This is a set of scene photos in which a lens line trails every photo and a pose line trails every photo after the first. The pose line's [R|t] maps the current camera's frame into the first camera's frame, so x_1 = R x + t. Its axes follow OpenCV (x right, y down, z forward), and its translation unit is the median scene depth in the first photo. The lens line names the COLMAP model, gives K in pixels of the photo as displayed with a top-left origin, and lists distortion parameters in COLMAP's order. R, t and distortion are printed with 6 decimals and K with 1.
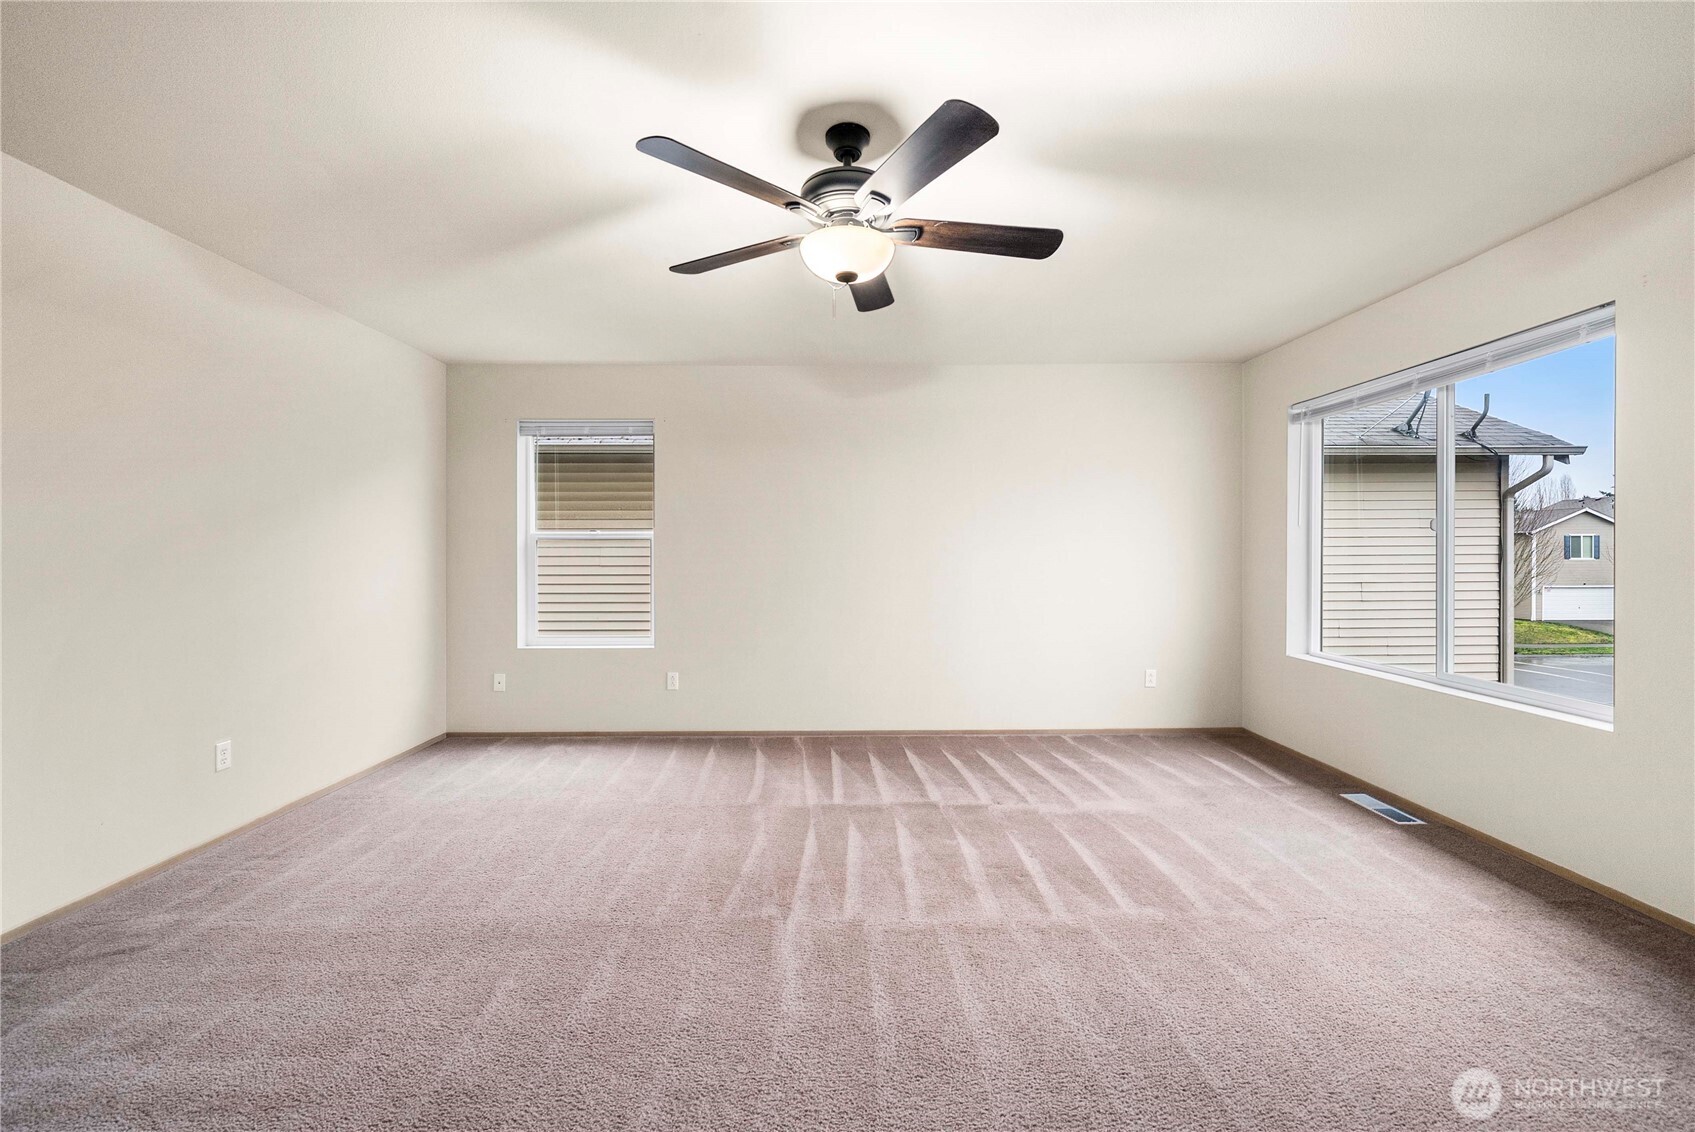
lens RADIAL K [[701.4, 0, 845.8], [0, 701.4, 558.3], [0, 0, 1]] dist [-0.000097, -0.000786]
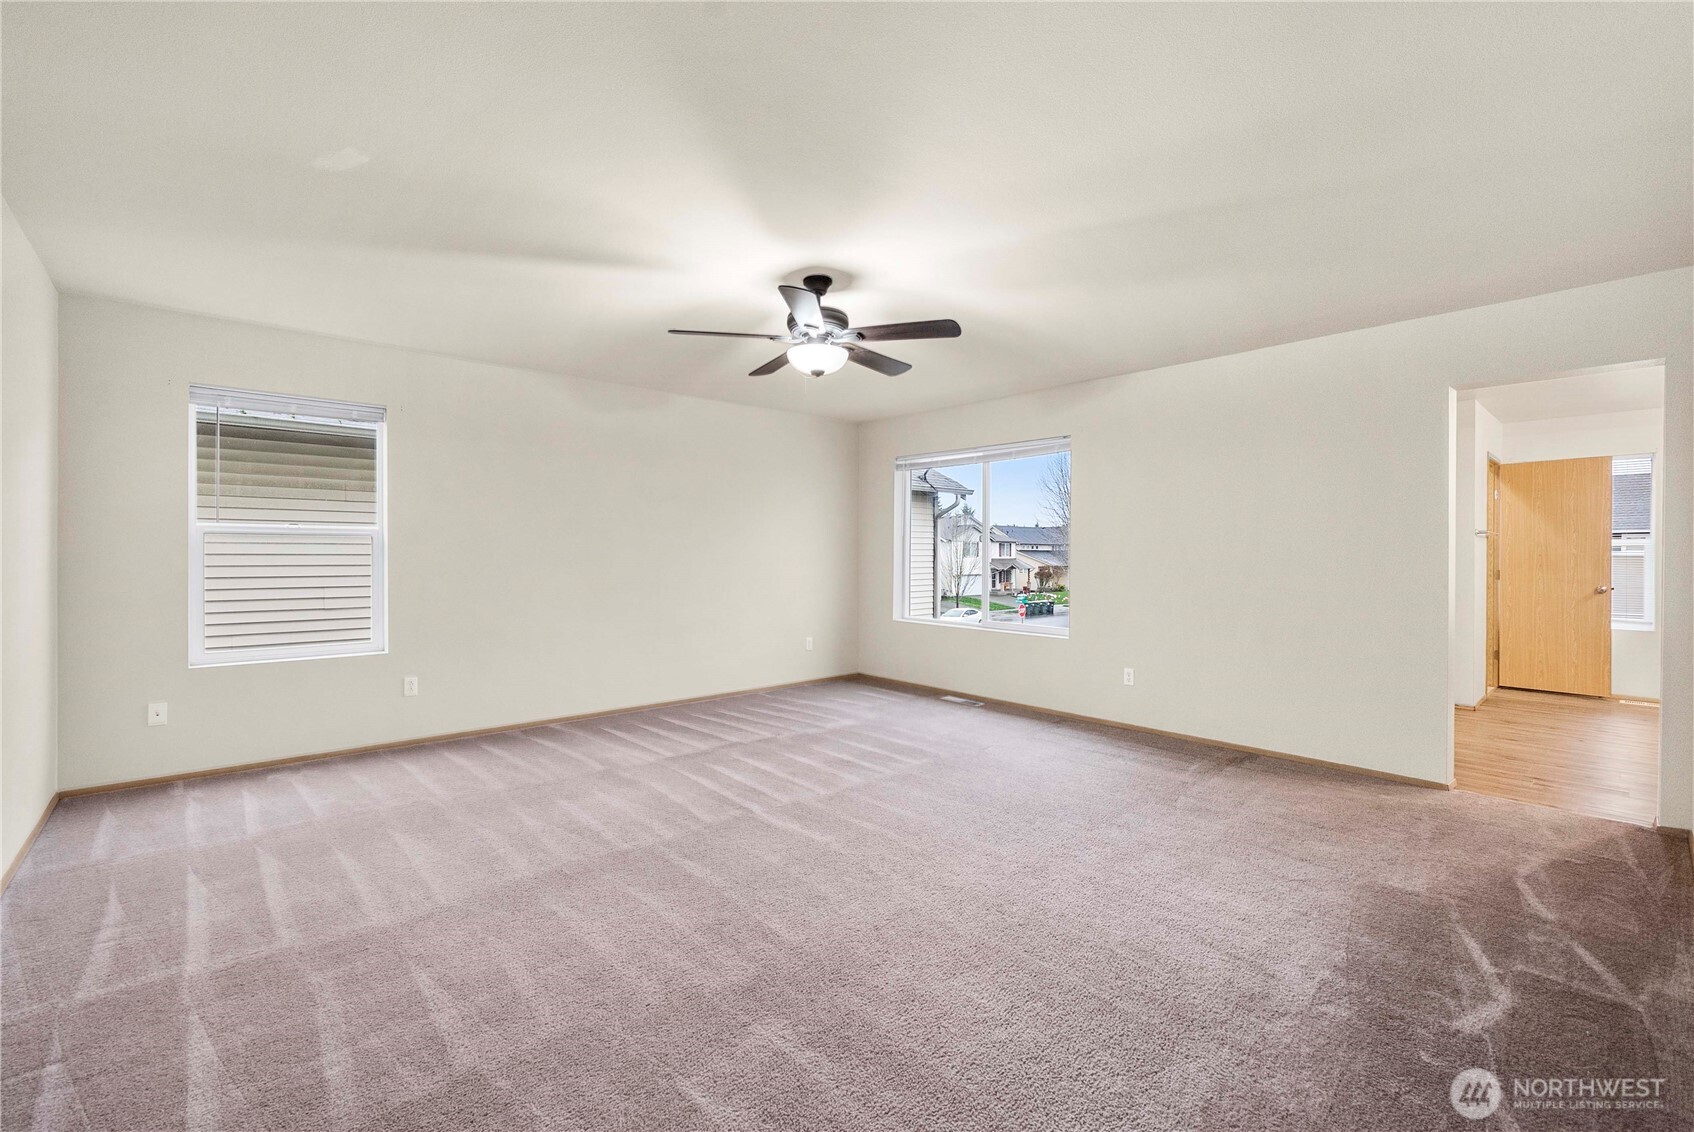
lens RADIAL K [[701.0, 0, 841.8], [0, 701.0, 556.2], [0, 0, 1]] dist [-0.000097, -0.000786]
pose [[0.757149, 0.002980, 0.653235, -0.522472], [-0.001298, 0.999994, -0.003058, 0.003823], [-0.653241, 0.001467, 0.757149, -0.106501]]
